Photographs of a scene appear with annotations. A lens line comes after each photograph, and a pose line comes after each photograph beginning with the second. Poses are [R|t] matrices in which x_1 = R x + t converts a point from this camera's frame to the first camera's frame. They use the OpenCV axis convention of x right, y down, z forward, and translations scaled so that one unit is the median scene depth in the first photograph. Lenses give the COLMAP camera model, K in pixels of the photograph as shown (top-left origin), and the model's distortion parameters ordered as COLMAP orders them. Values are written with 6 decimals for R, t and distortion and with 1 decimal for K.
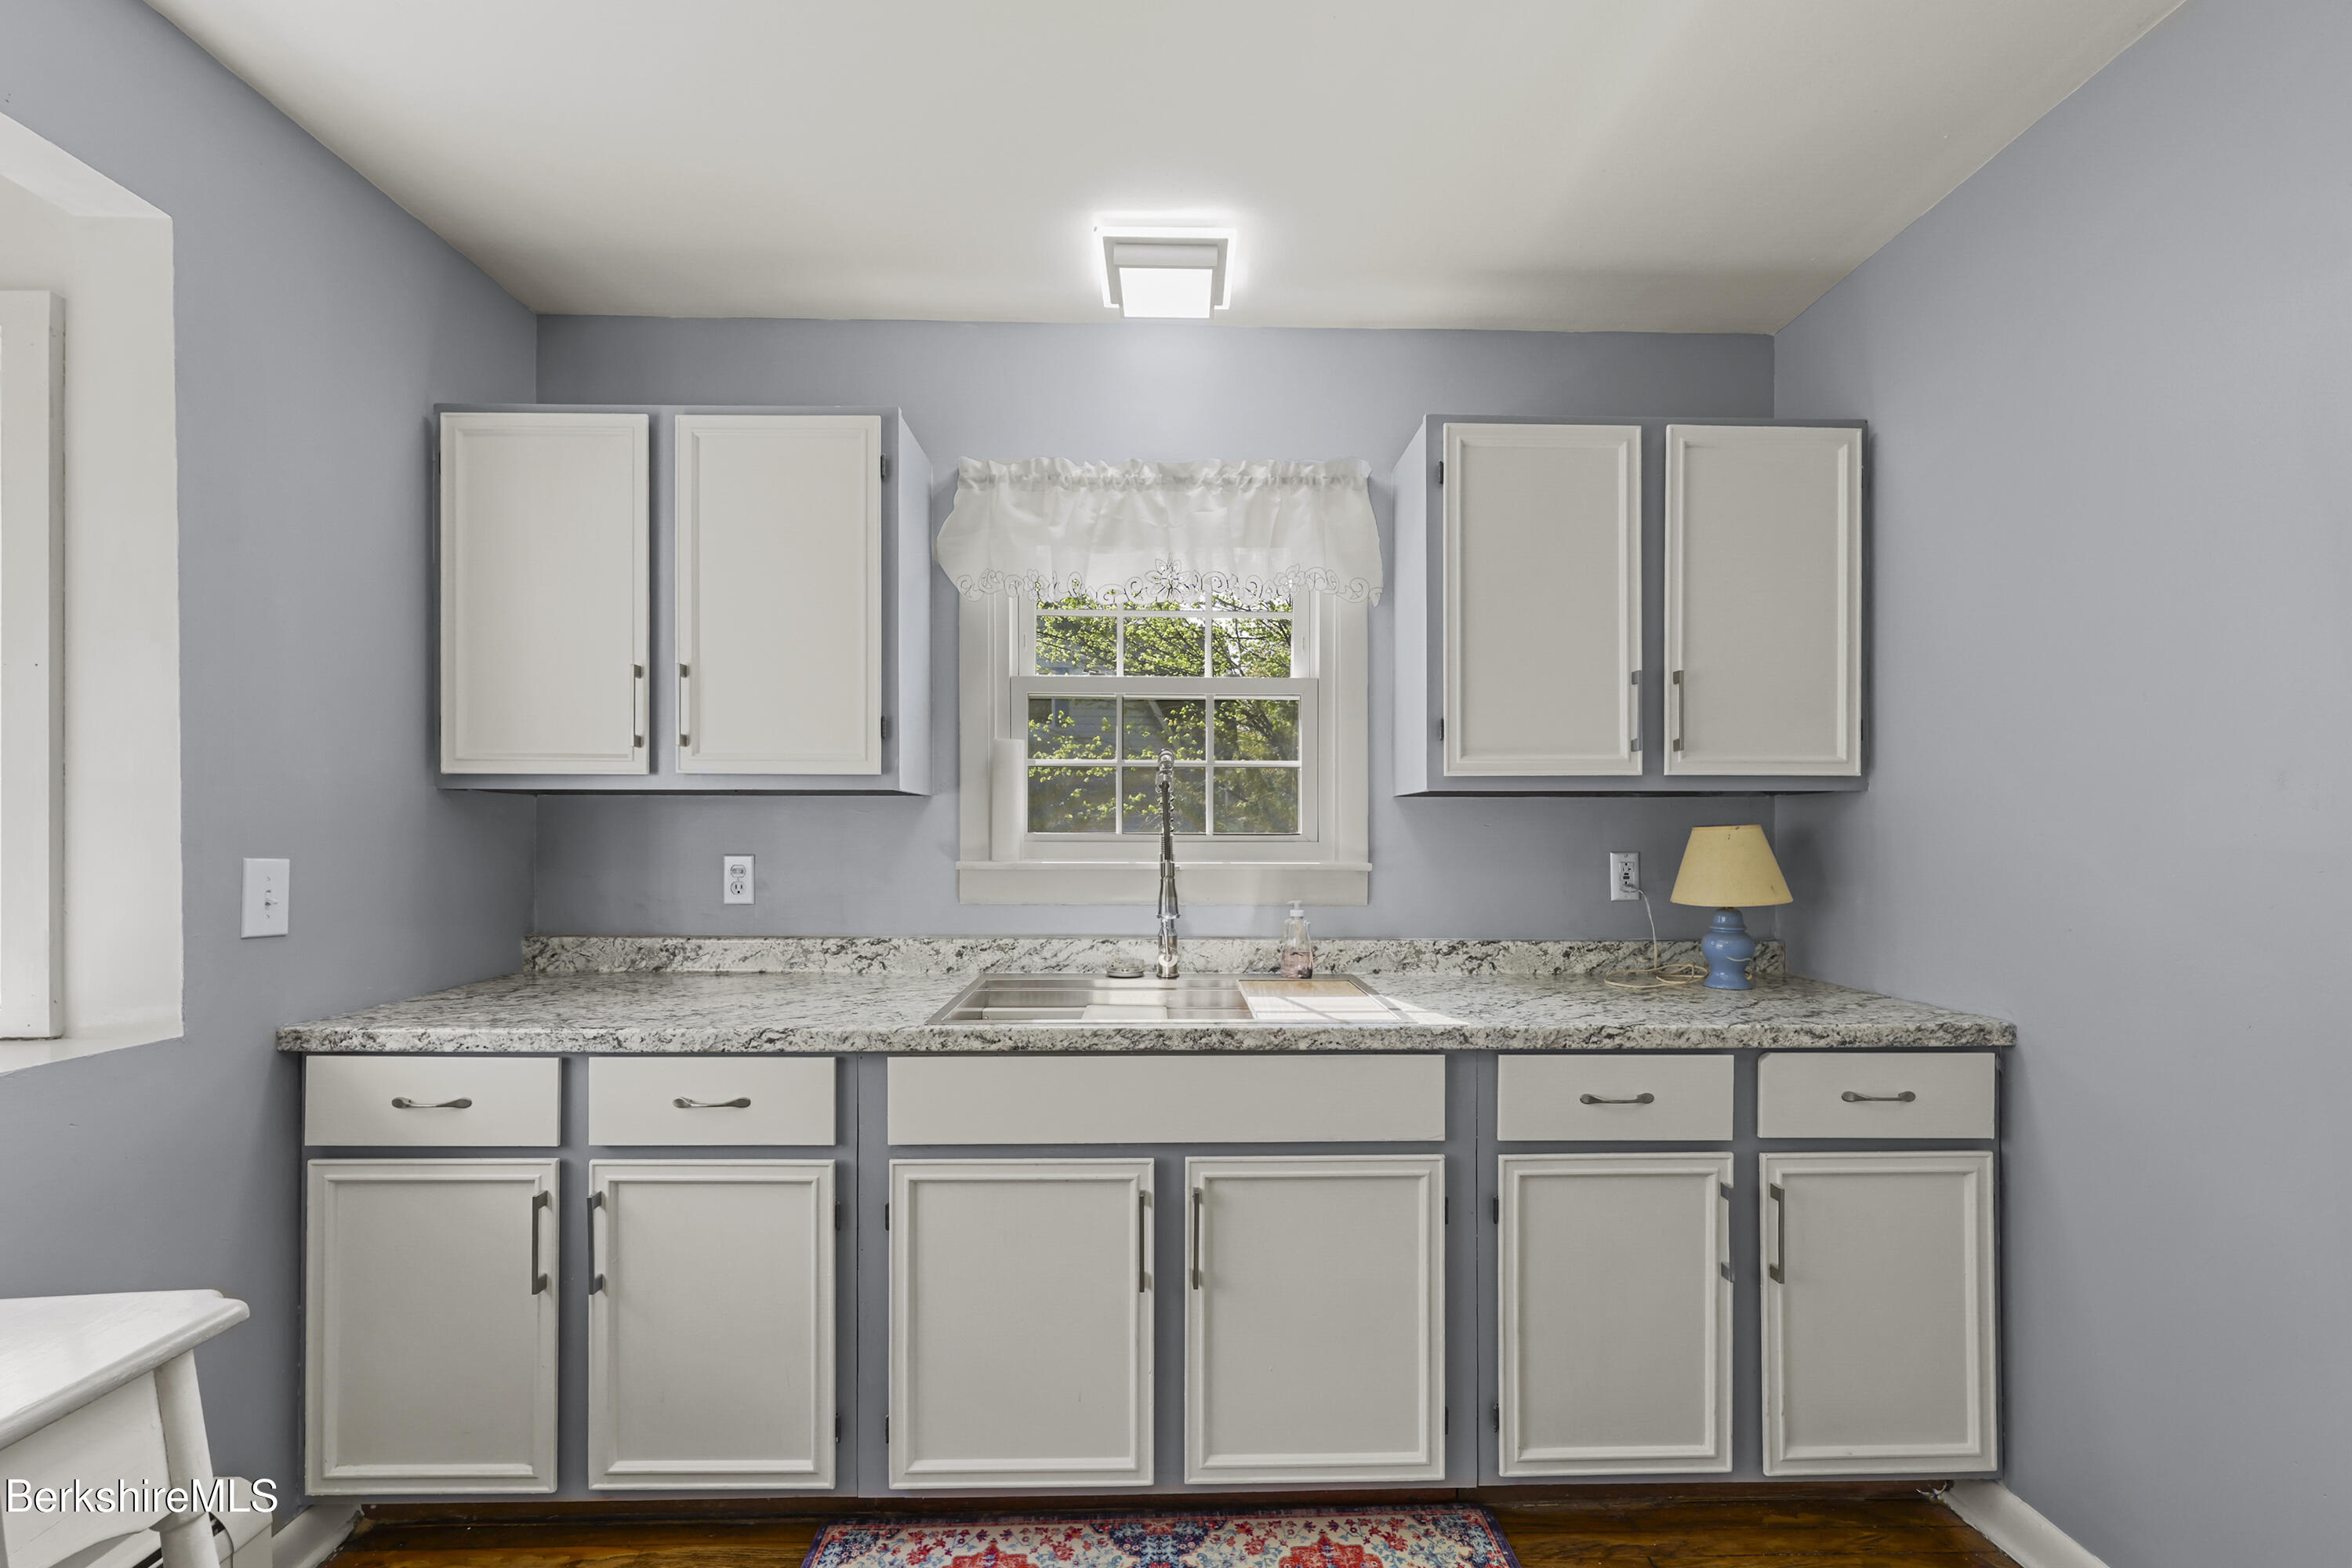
lens RADIAL K [[966.3, 0, 1181.6], [0, 966.3, 837.0], [0, 0, 1]] dist [0.000339, -0.000113]
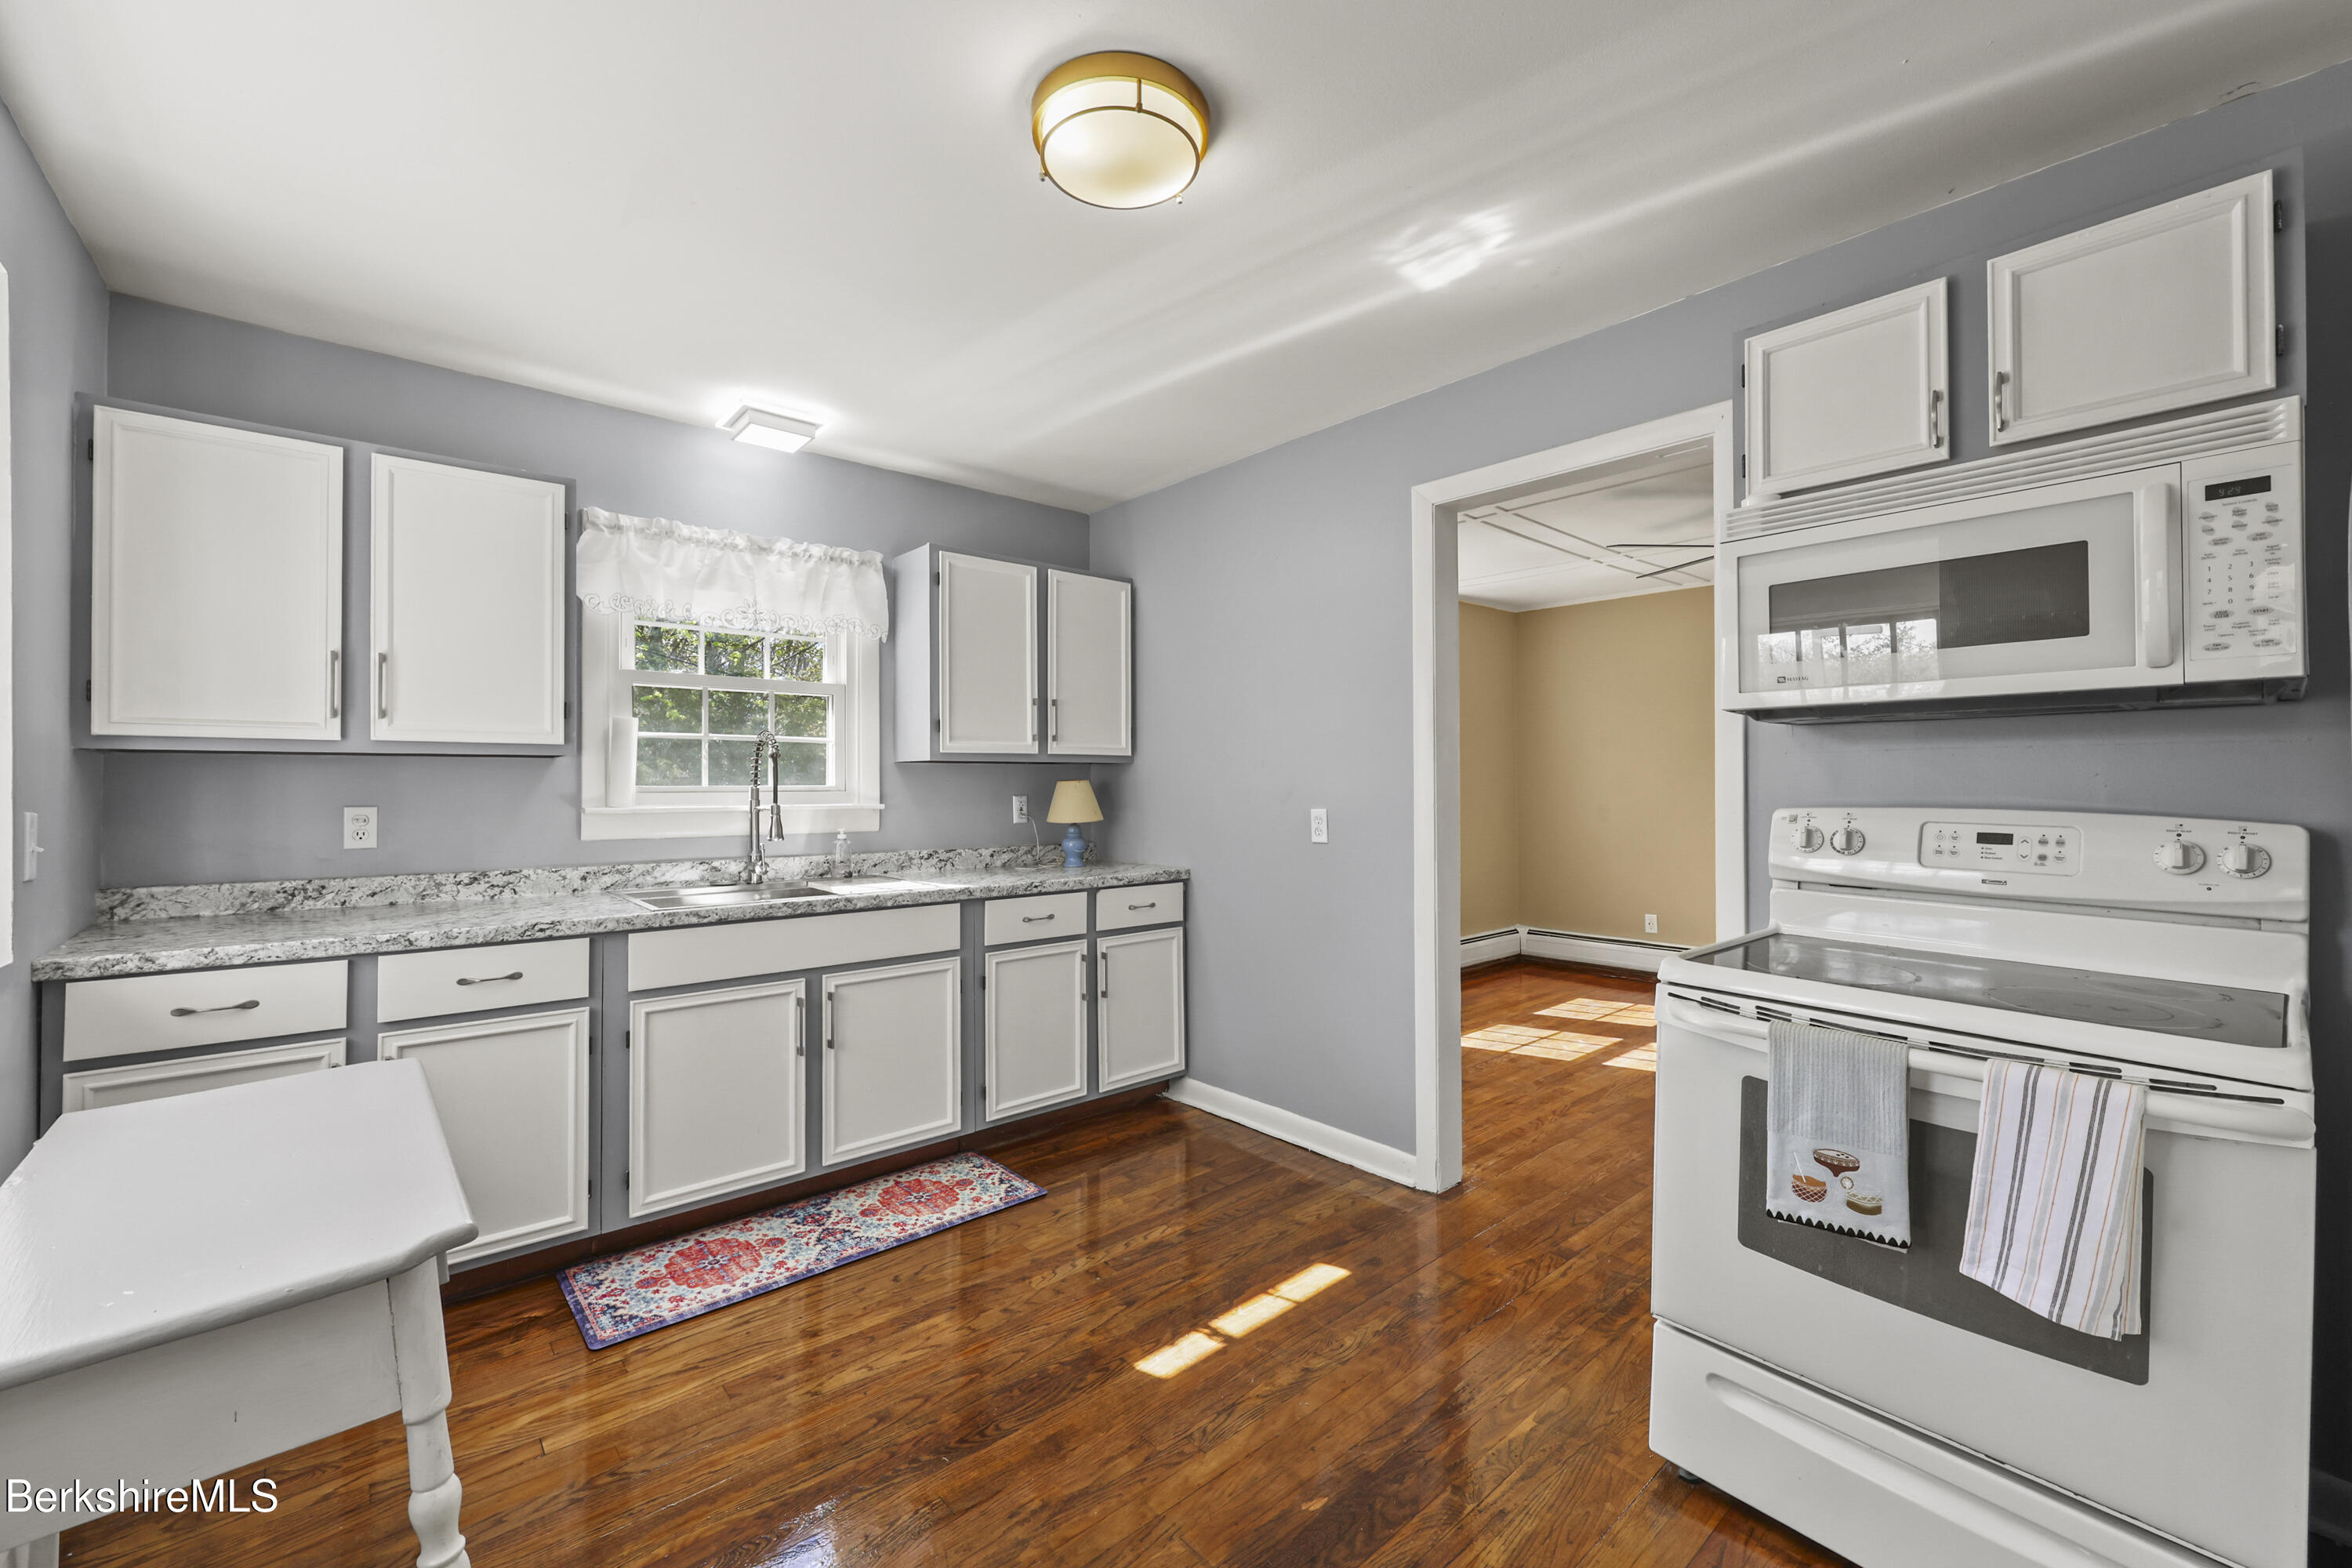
lens RADIAL K [[949.7, 0, 1176.0], [0, 949.7, 784.0], [0, 0, 1]] dist [0.000126, -0.000018]
pose [[0.767561, -0.003885, 0.640964, -0.513979], [0.005834, 0.999983, -0.000925, -0.002070], [-0.640949, 0.004449, 0.767570, -0.601754]]
